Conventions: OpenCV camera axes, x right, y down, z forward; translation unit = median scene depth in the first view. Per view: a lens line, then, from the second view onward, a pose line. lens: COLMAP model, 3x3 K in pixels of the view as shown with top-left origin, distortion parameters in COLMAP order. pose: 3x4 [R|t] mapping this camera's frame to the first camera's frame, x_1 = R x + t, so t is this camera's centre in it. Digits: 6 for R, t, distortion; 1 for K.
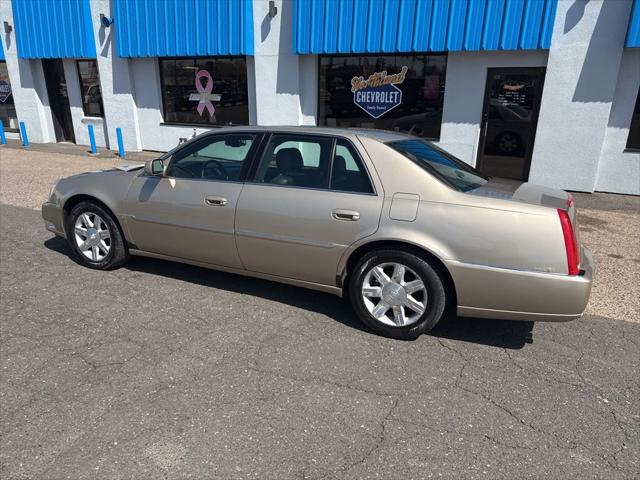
lens RADIAL K [[452.0, 0, 318.0], [0, 452.0, 244.8], [0, 0, 1]] dist [0.036841, -0.040851]
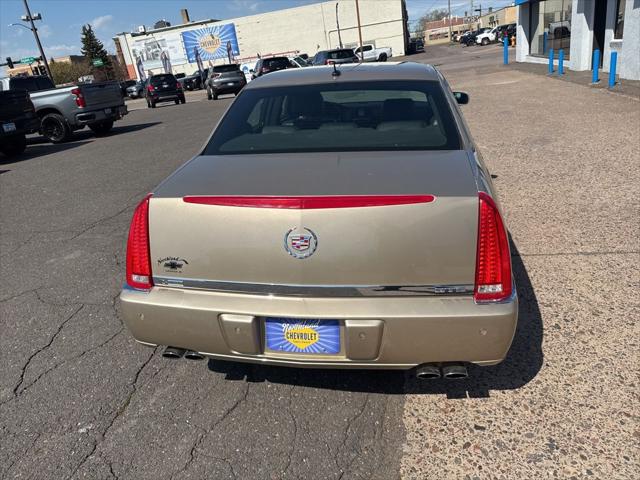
lens RADIAL K [[445.8, 0, 321.2], [0, 445.8, 237.2], [0, 0, 1]] dist [0.032386, -0.038406]
pose [[0.256293, 0.313885, -0.914216, 0.408543], [-0.176733, 0.945080, 0.274936, -0.082744], [0.950305, 0.091108, 0.297691, 0.341467]]
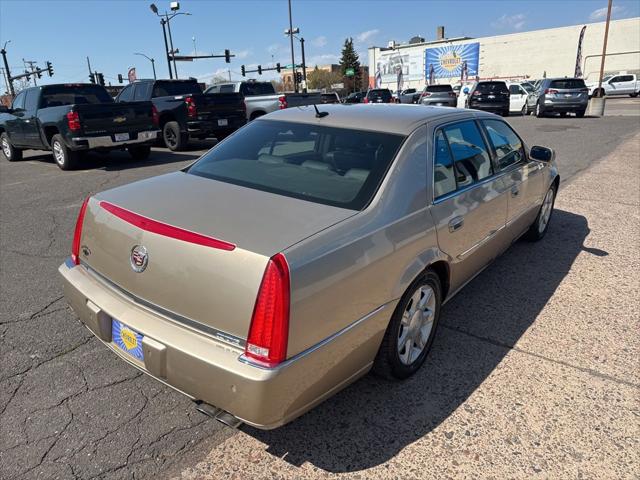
lens RADIAL K [[445.8, 0, 324.3], [0, 445.8, 242.1], [0, 0, 1]] dist [0.032386, -0.038406]
pose [[-0.232837, 0.296788, -0.926123, 0.414774], [-0.267566, 0.895996, 0.354402, -0.140396], [0.934984, 0.330317, -0.129211, 0.510692]]
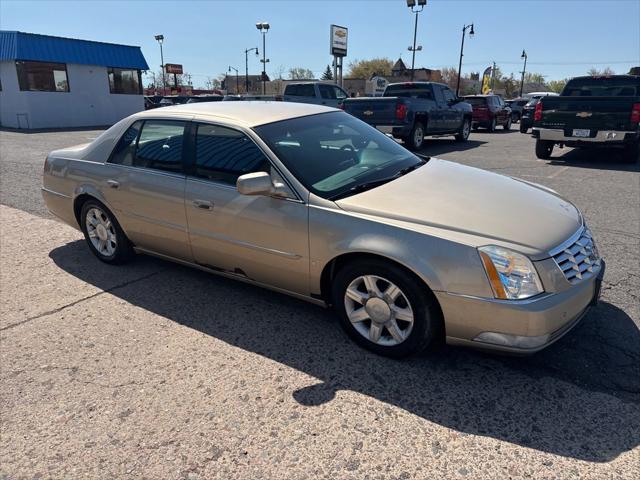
lens RADIAL K [[445.8, 0, 321.7], [0, 445.8, 244.8], [0, 0, 1]] dist [0.032386, -0.038406]
pose [[-0.986663, -0.071393, 0.146284, -0.163764], [0.029285, 0.806165, 0.590965, -0.275744], [-0.160120, 0.587367, -0.793323, 0.904669]]
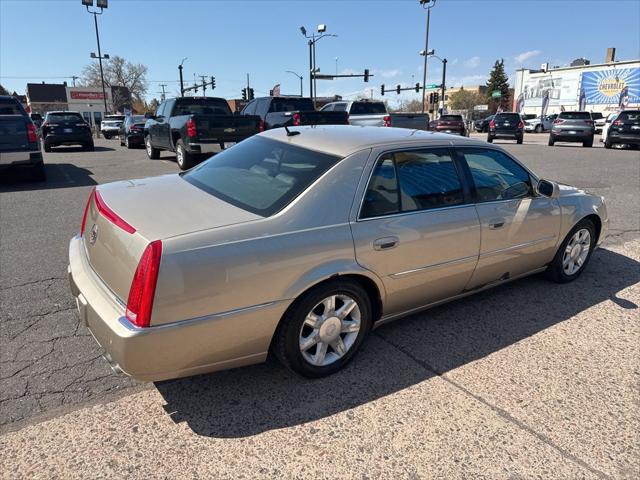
lens RADIAL K [[445.8, 0, 324.3], [0, 445.8, 243.7], [0, 0, 1]] dist [0.032386, -0.038406]
pose [[-0.510541, 0.217312, -0.831940, 0.396619], [-0.280101, 0.872730, 0.399858, -0.182716], [0.812952, 0.437170, -0.384695, 0.637929]]
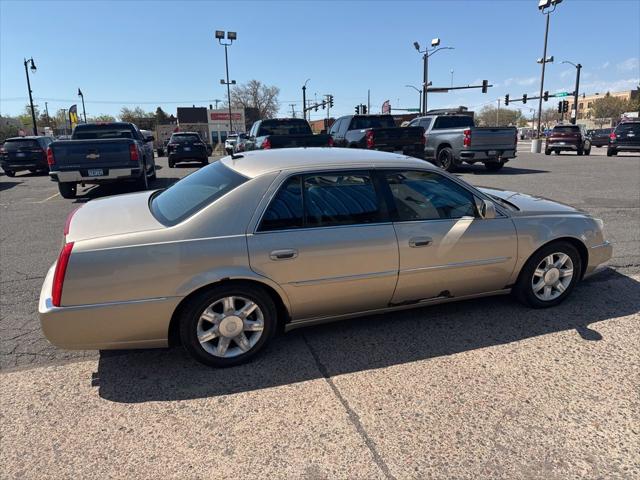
lens RADIAL K [[445.8, 0, 324.0], [0, 445.8, 241.1], [0, 0, 1]] dist [0.032386, -0.038406]
pose [[-0.720114, 0.162382, -0.674588, 0.325730], [-0.209785, 0.875774, 0.434753, -0.240998], [0.661383, 0.454589, -0.596592, 0.783694]]
